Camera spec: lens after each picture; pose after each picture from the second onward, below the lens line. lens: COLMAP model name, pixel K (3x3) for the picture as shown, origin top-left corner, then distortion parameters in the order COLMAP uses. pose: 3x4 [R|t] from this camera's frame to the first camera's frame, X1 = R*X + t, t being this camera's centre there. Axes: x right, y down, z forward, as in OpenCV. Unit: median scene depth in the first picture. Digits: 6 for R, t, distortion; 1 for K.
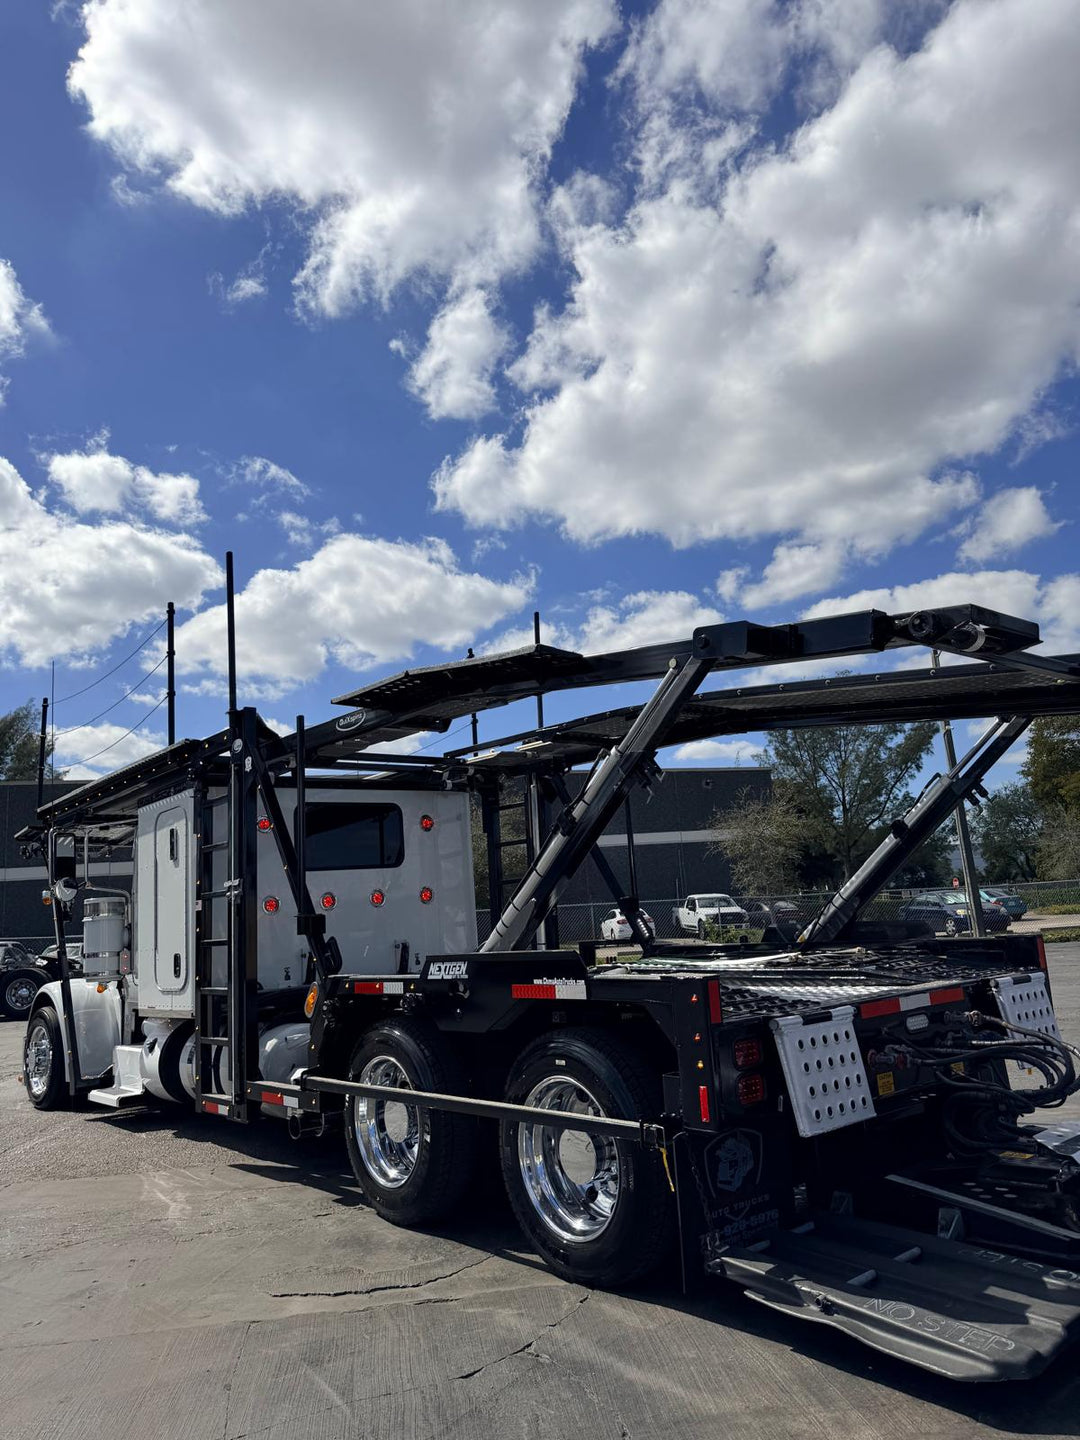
lens RADIAL K [[1017.1, 0, 540.0], [0, 1017.1, 720.0], [0, 0, 1]] dist [0.154786, -0.251674]
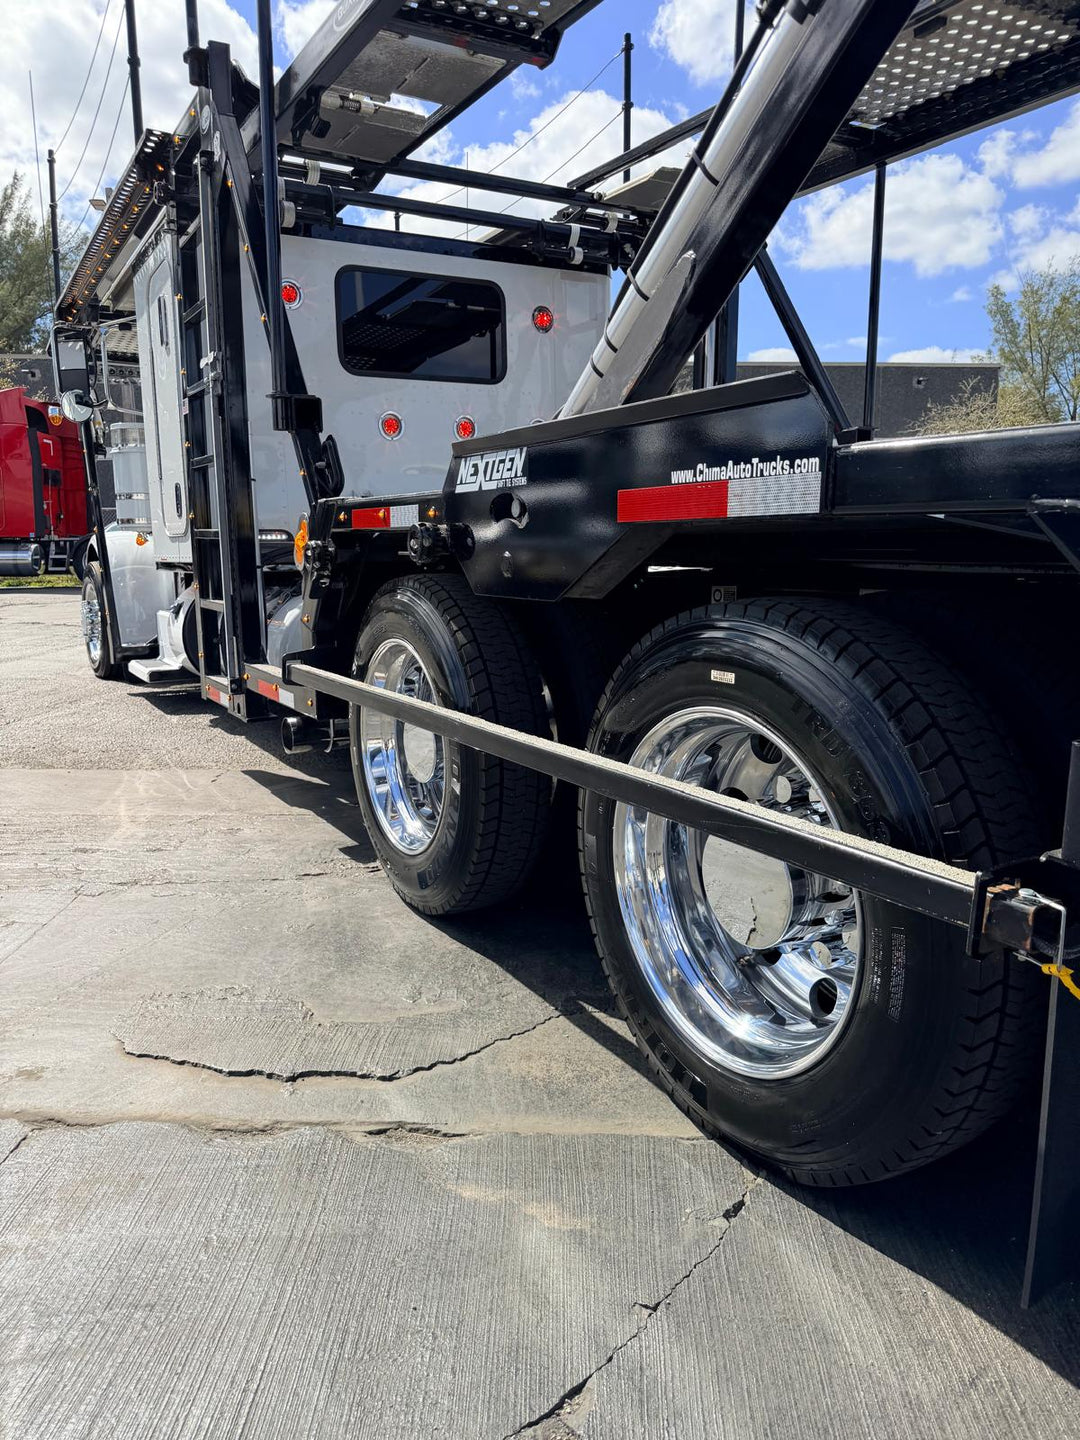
lens RADIAL K [[1017.1, 0, 540.0], [0, 1017.1, 720.0], [0, 0, 1]] dist [0.154786, -0.251674]
pose [[0.986007, 0.081195, -0.145591, 0.008299], [-0.022742, 0.930716, 0.365035, 0.188981], [0.165143, -0.356616, 0.919539, 0.570749]]
